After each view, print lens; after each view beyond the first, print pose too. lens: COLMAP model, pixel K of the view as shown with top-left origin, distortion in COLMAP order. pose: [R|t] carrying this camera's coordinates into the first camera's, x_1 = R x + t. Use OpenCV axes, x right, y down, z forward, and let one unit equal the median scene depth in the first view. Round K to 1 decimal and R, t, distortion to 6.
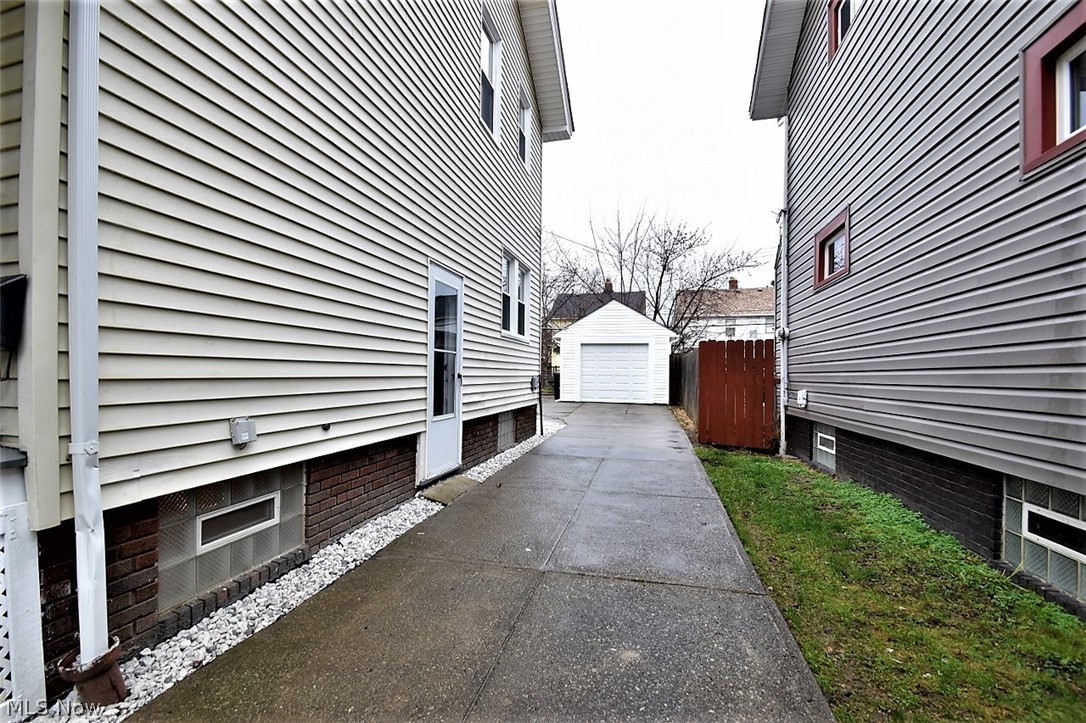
lens RADIAL K [[475.3, 0, 528.1], [0, 475.3, 379.8], [0, 0, 1]] dist [0.003461, -0.008714]
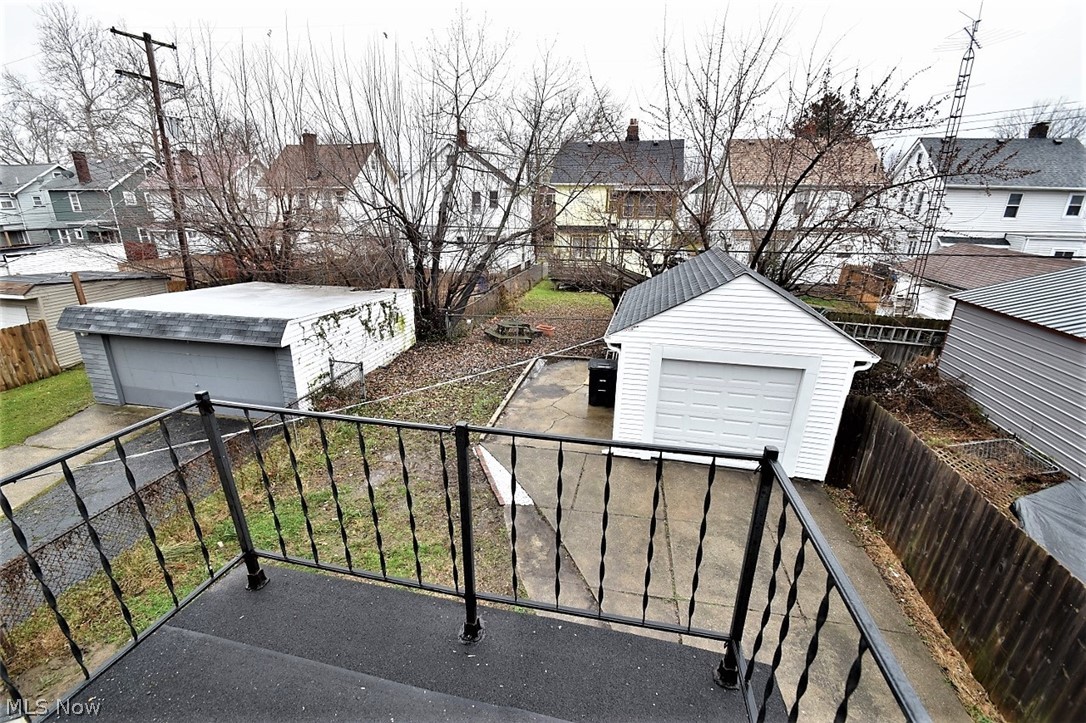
lens RADIAL K [[475.3, 0, 528.1], [0, 475.3, 379.8], [0, 0, 1]] dist [0.003461, -0.008714]
pose [[0.999431, -0.012776, 0.031228, -0.047298], [0.001314, 0.939568, 0.342359, -0.229070], [-0.033715, -0.342123, 0.939050, 0.532787]]
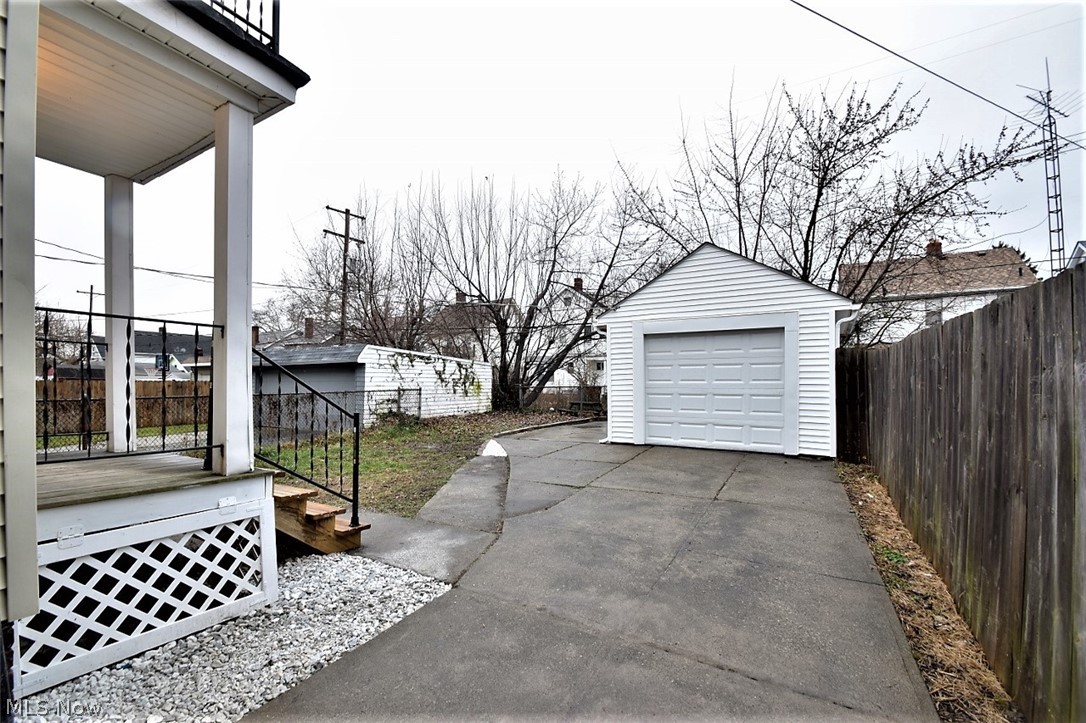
lens RADIAL K [[475.3, 0, 528.1], [0, 475.3, 379.8], [0, 0, 1]] dist [0.003461, -0.008714]
pose [[0.962050, -0.013931, -0.272517, 0.132007], [0.010848, 0.999859, -0.012816, -0.020486], [0.272657, 0.009374, 0.962066, 0.463286]]
